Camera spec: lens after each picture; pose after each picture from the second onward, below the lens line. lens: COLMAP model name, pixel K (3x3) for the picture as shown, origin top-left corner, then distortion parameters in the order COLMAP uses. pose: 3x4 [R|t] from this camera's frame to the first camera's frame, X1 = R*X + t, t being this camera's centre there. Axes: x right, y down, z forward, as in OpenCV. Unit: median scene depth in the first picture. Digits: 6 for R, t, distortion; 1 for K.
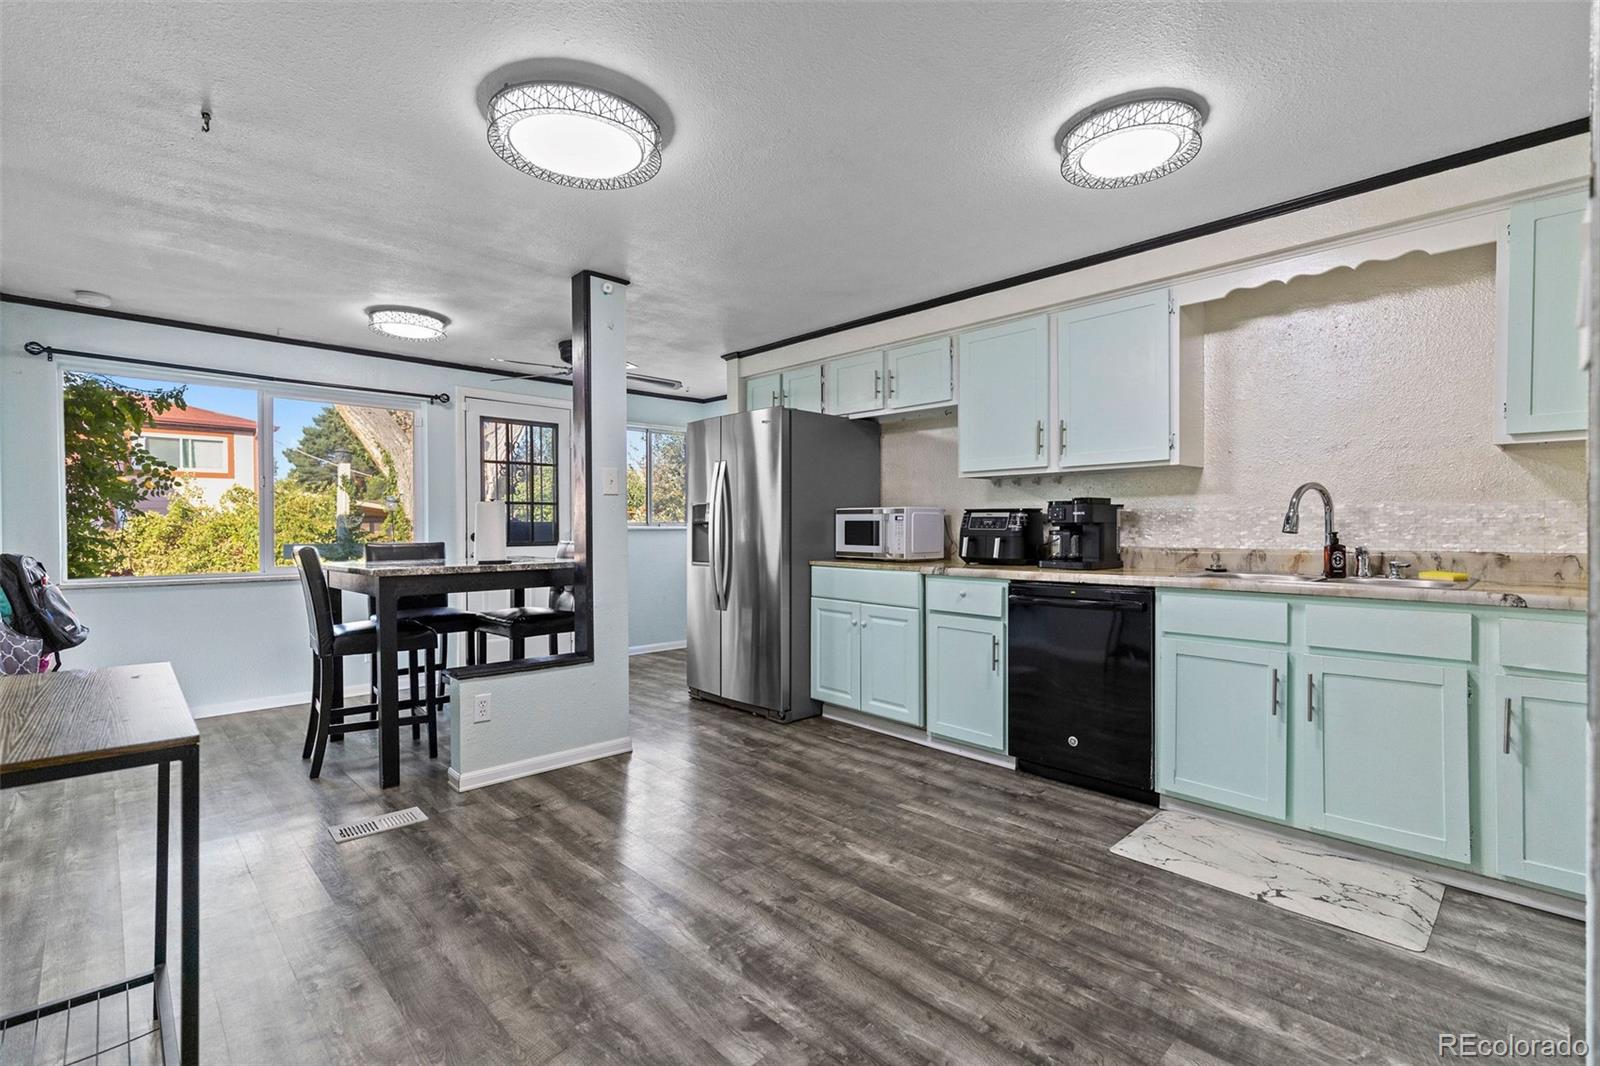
lens RADIAL K [[731.1, 0, 793.5], [0, 731.1, 536.0], [0, 0, 1]] dist [0.009344, -0.000780]
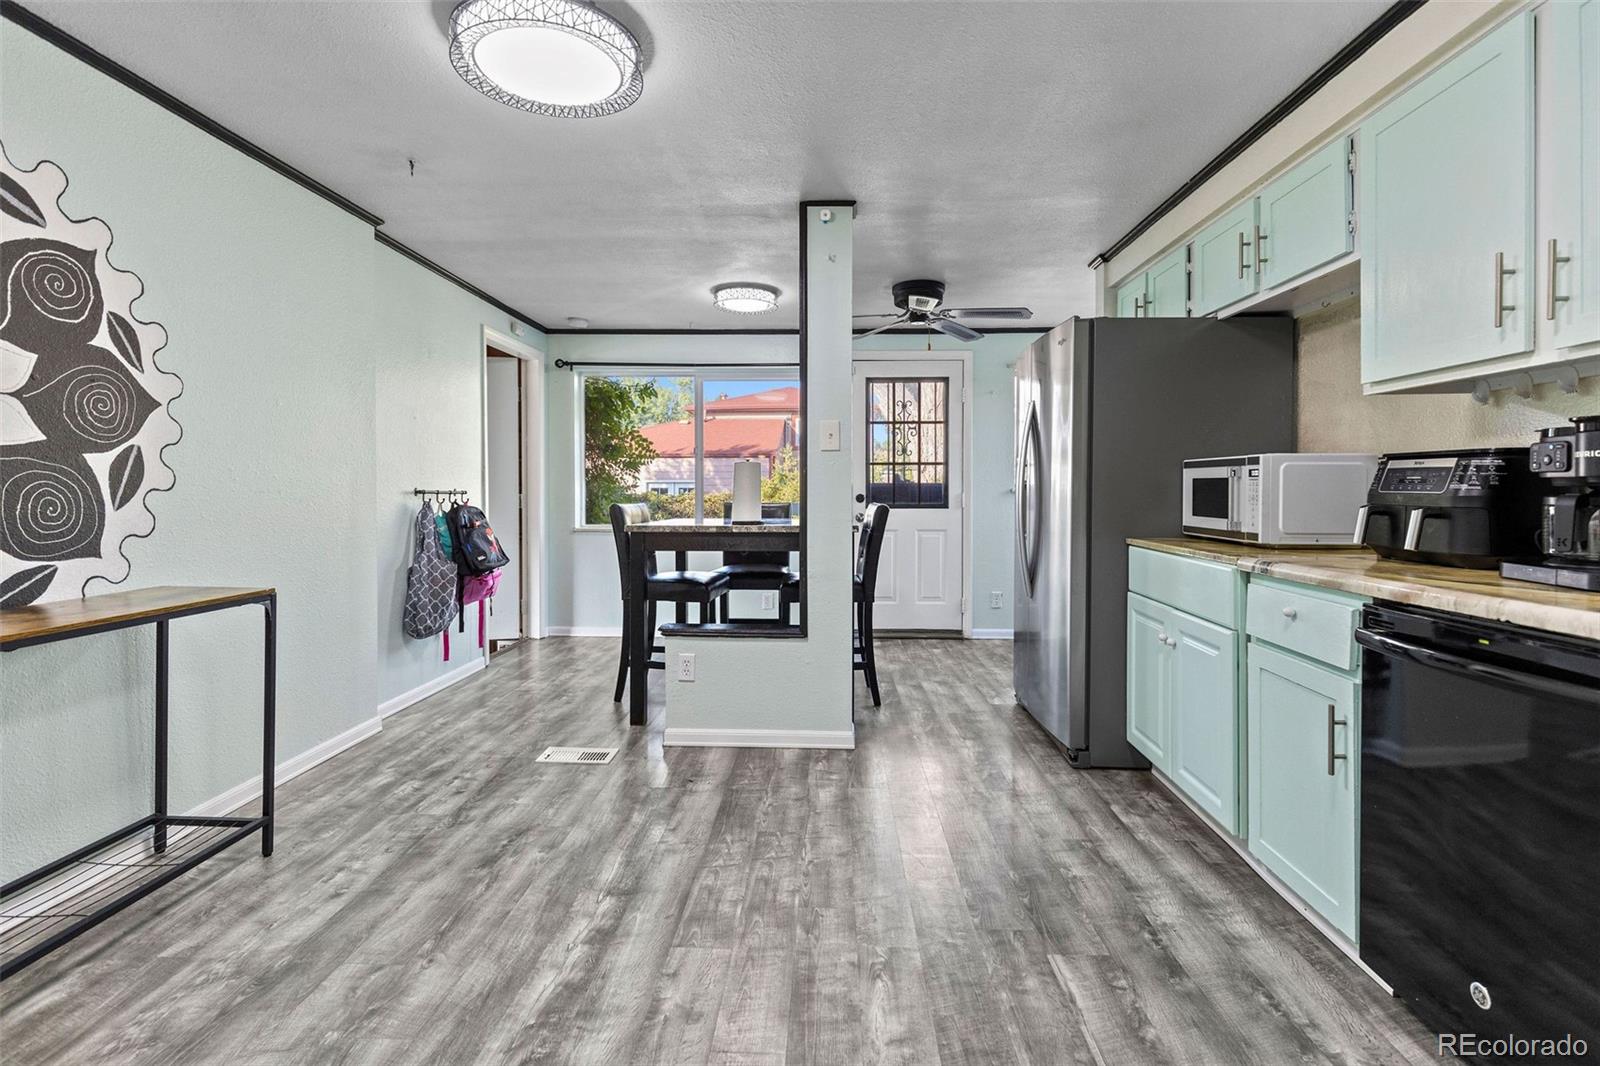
lens RADIAL K [[732.0, 0, 797.0], [0, 732.0, 497.3], [0, 0, 1]] dist [0.001235, -0.000296]
pose [[0.693662, 0.009743, -0.720235, 0.346782], [-0.011706, 0.999929, 0.002252, -0.002021], [0.720206, 0.006869, 0.693726, 0.357926]]
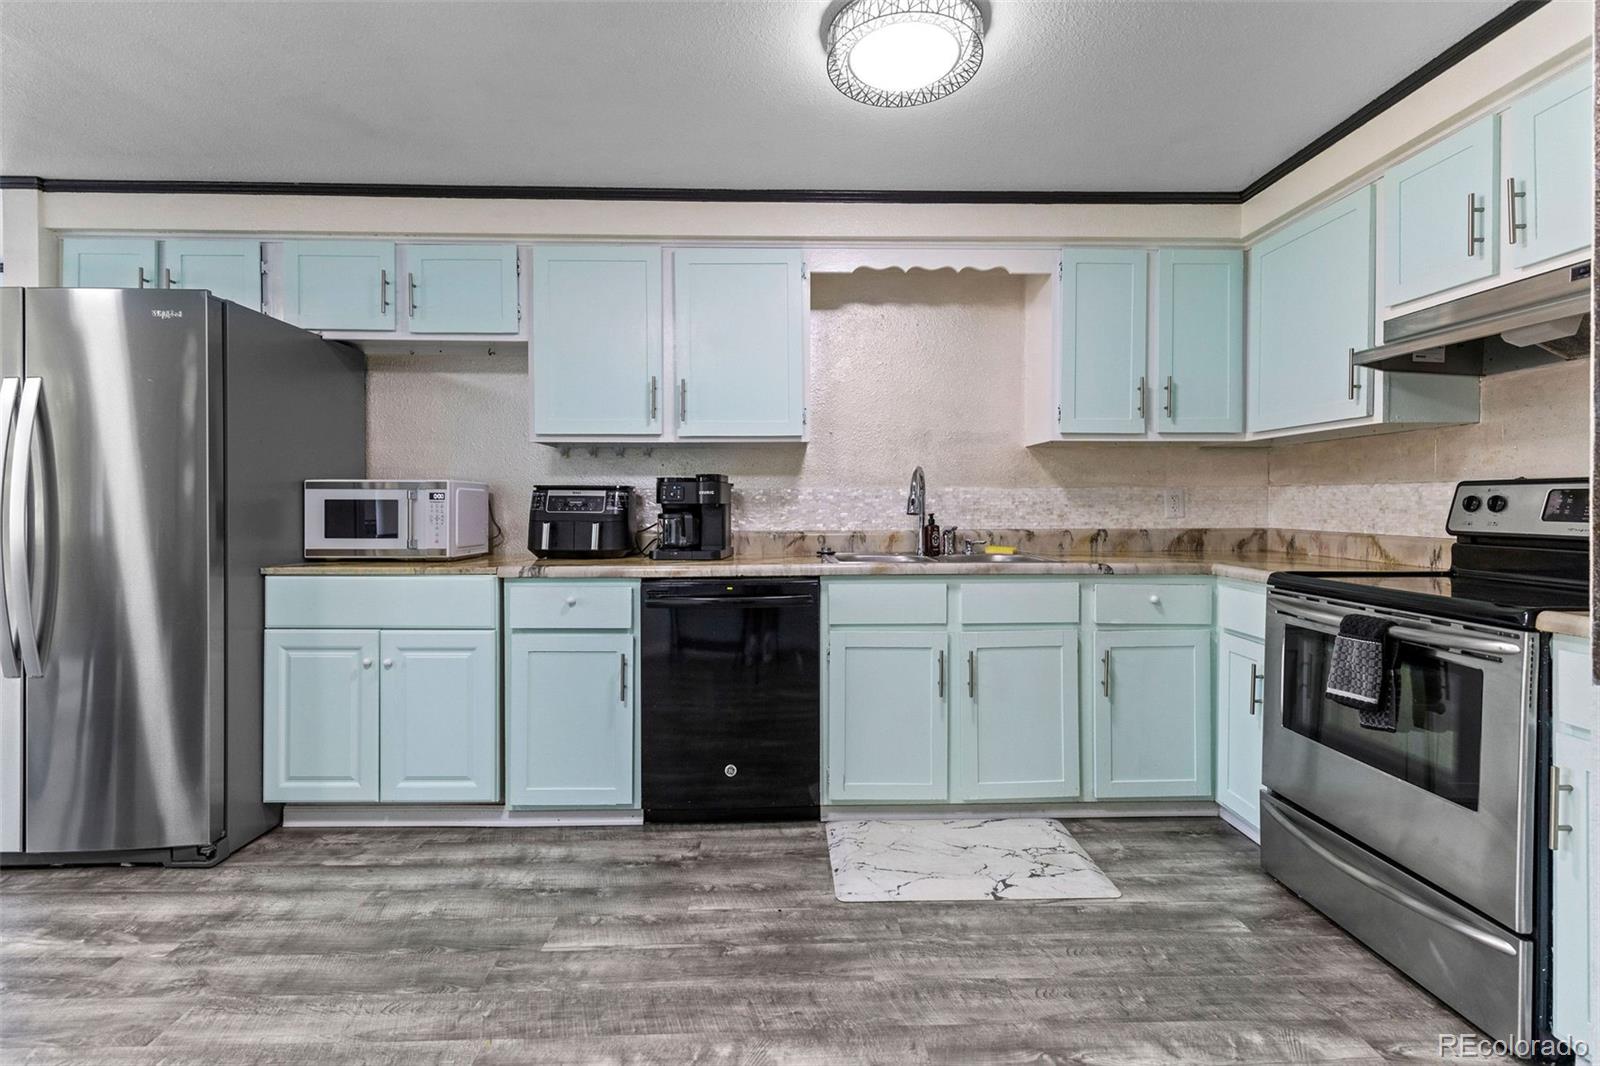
lens RADIAL K [[729.9, 0, 802.0], [0, 729.9, 511.6], [0, 0, 1]] dist [0.008133, -0.000310]
pose [[0.666133, -0.003288, 0.745825, -0.146617], [0.011013, 0.999925, -0.005428, -0.003365], [-0.745751, 0.011830, 0.666119, 0.333138]]
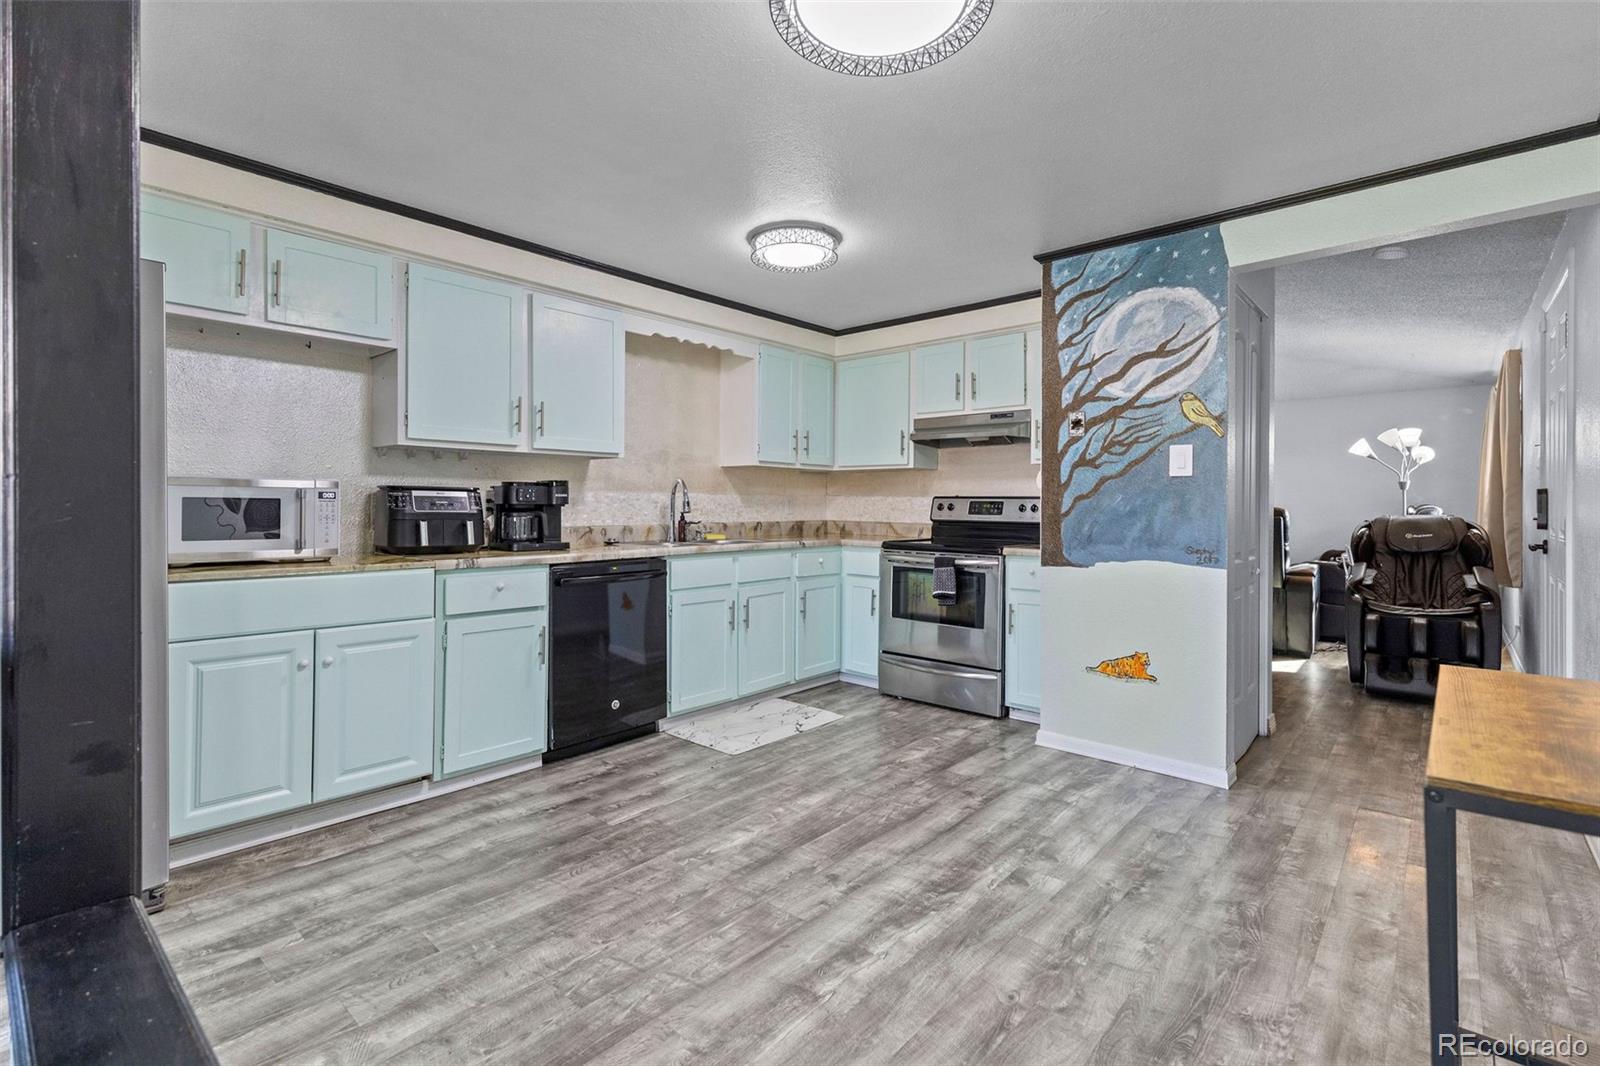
lens RADIAL K [[729.9, 0, 802.0], [0, 729.9, 511.6], [0, 0, 1]] dist [0.008133, -0.000310]
pose [[-0.091256, -0.005546, 0.995812, -0.616857], [0.011472, 0.999912, 0.006620, -0.010254], [-0.995761, 0.012028, -0.091184, 0.693002]]
